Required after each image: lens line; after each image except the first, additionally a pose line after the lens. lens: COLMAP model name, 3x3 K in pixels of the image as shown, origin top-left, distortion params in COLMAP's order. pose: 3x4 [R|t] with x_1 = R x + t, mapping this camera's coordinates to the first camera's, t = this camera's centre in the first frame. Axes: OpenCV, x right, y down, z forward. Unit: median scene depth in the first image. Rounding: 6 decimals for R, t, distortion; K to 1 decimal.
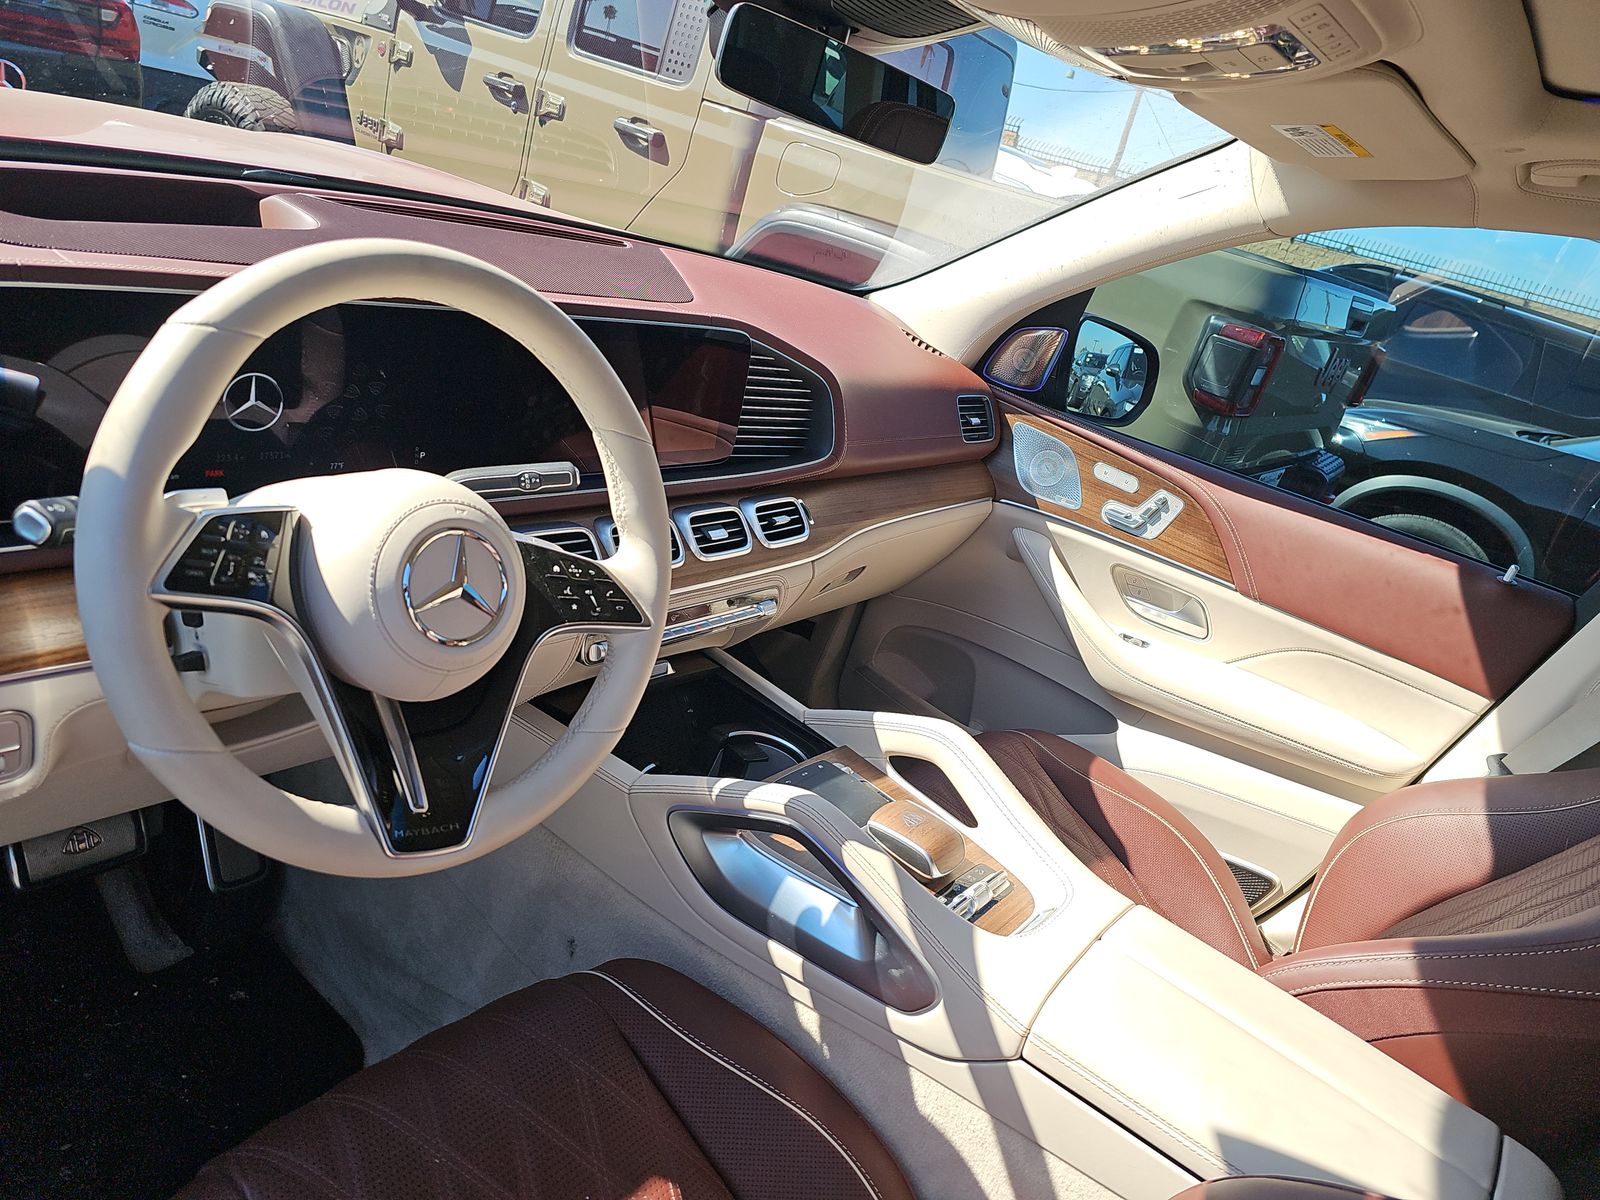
lens RADIAL K [[1071.4, 0, 800.0], [0, 1071.4, 600.0], [0, 0, 1]] dist [0.041033, -0.038881]
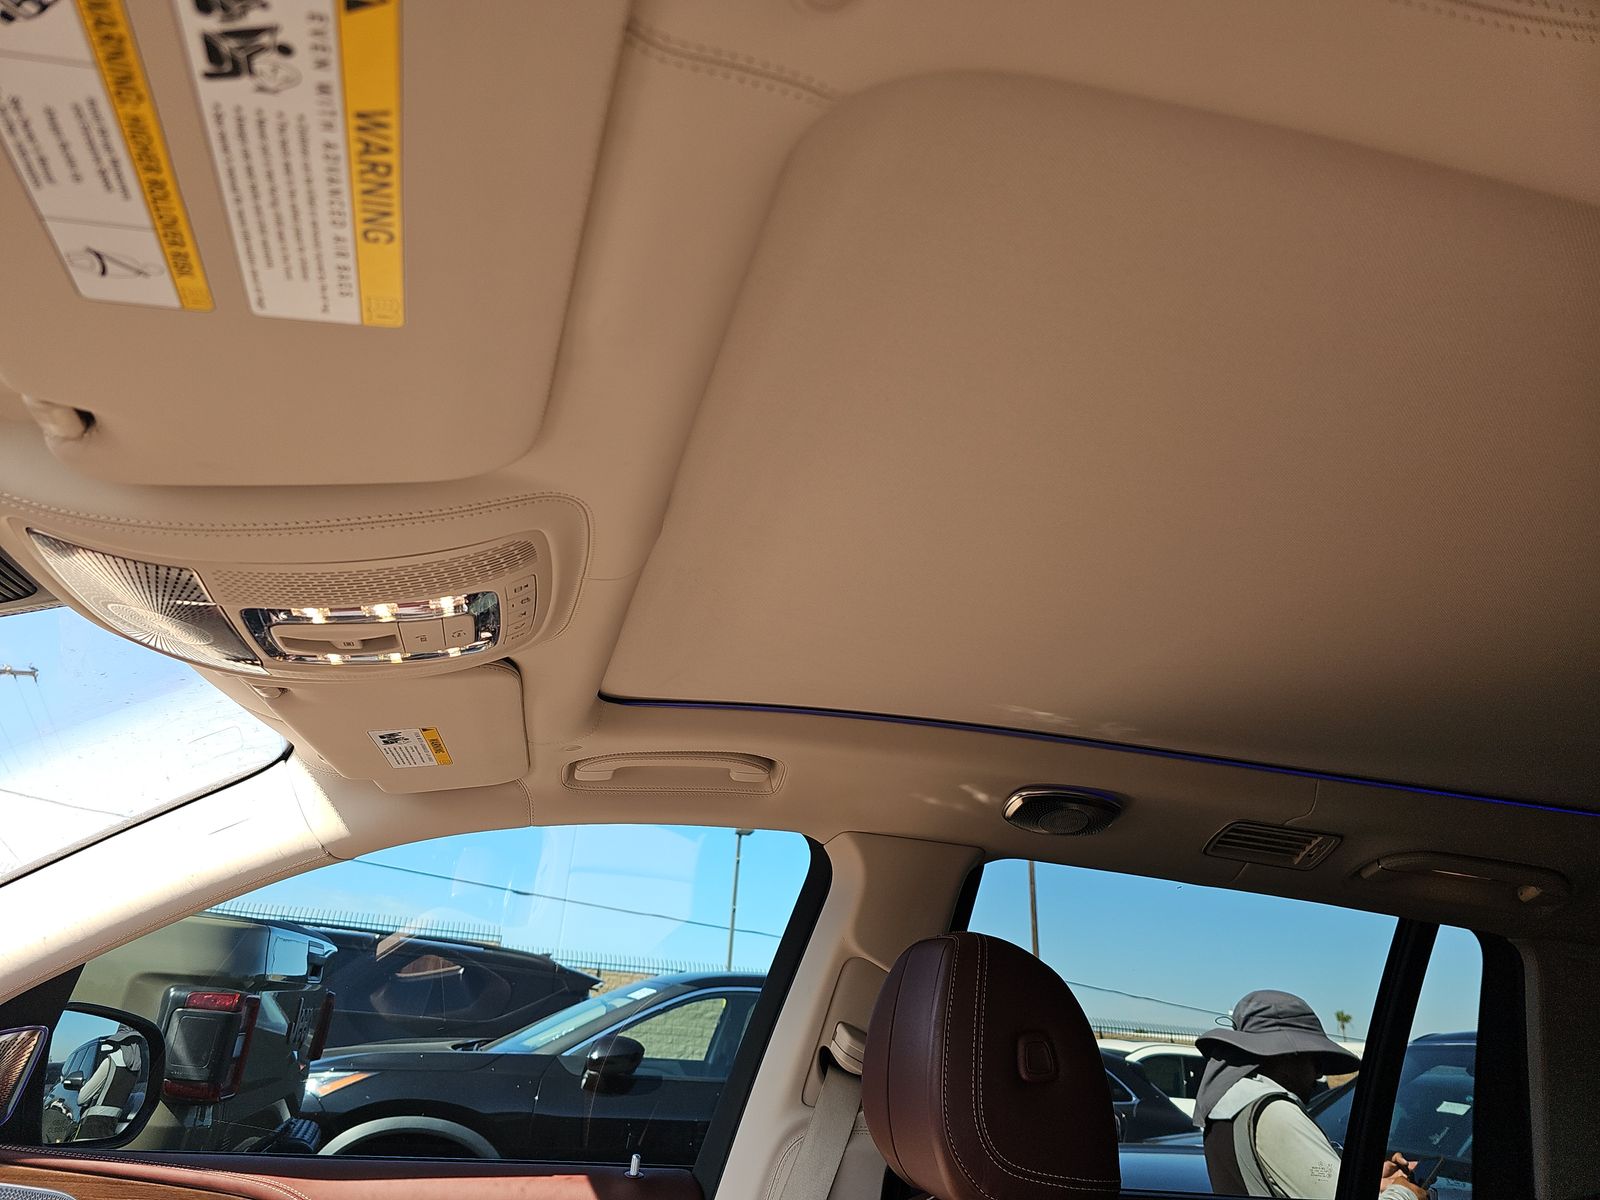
lens RADIAL K [[1036.3, 0, 766.8], [0, 1036.3, 577.1], [0, 0, 1]] dist [0.034257, -0.033567]
pose [[0.592167, 0.108440, 0.798485, -0.075986], [0.382344, 0.834447, -0.396876, -0.049438], [-0.709331, 0.540313, 0.452671, 0.222980]]
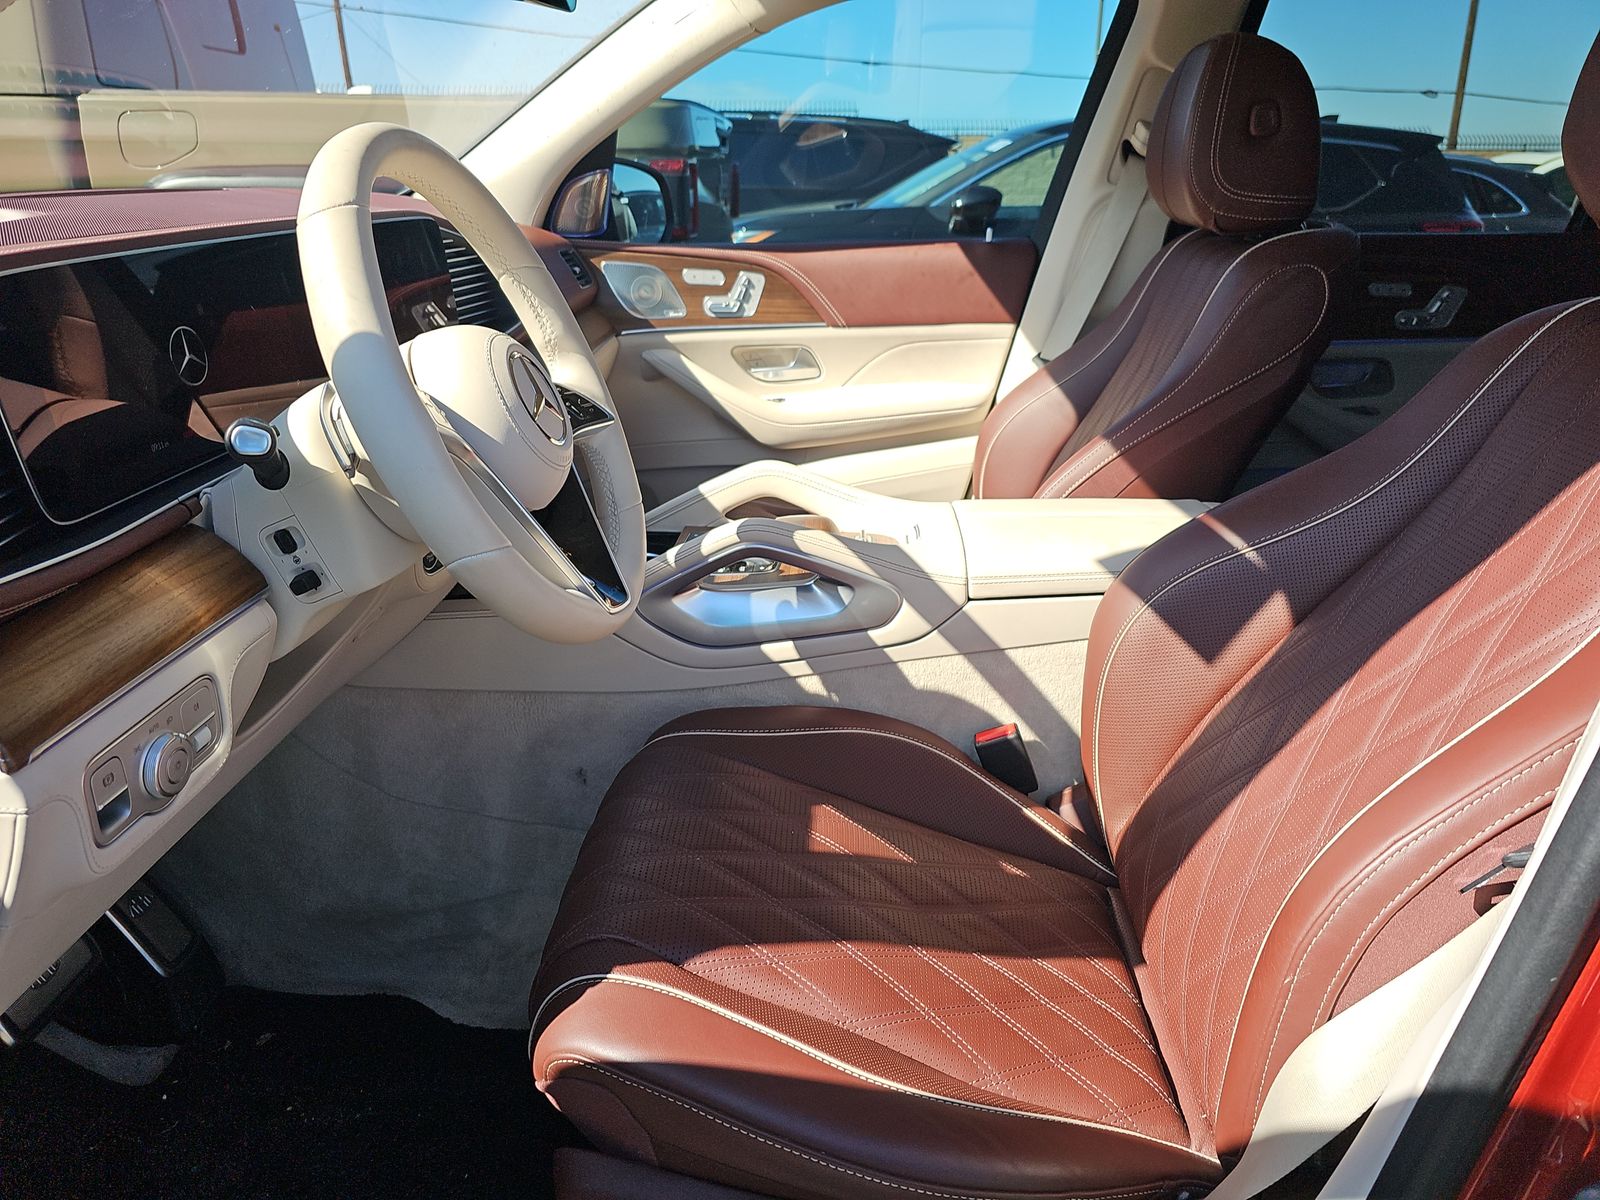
lens RADIAL K [[1071.4, 0, 800.0], [0, 1071.4, 600.0], [0, 0, 1]] dist [0.041033, -0.038881]
pose [[0.769407, -0.453683, 0.449650, -0.398847], [0.425336, 0.889071, 0.169241, 0.058373], [-0.476552, 0.061037, 0.877025, -0.089459]]
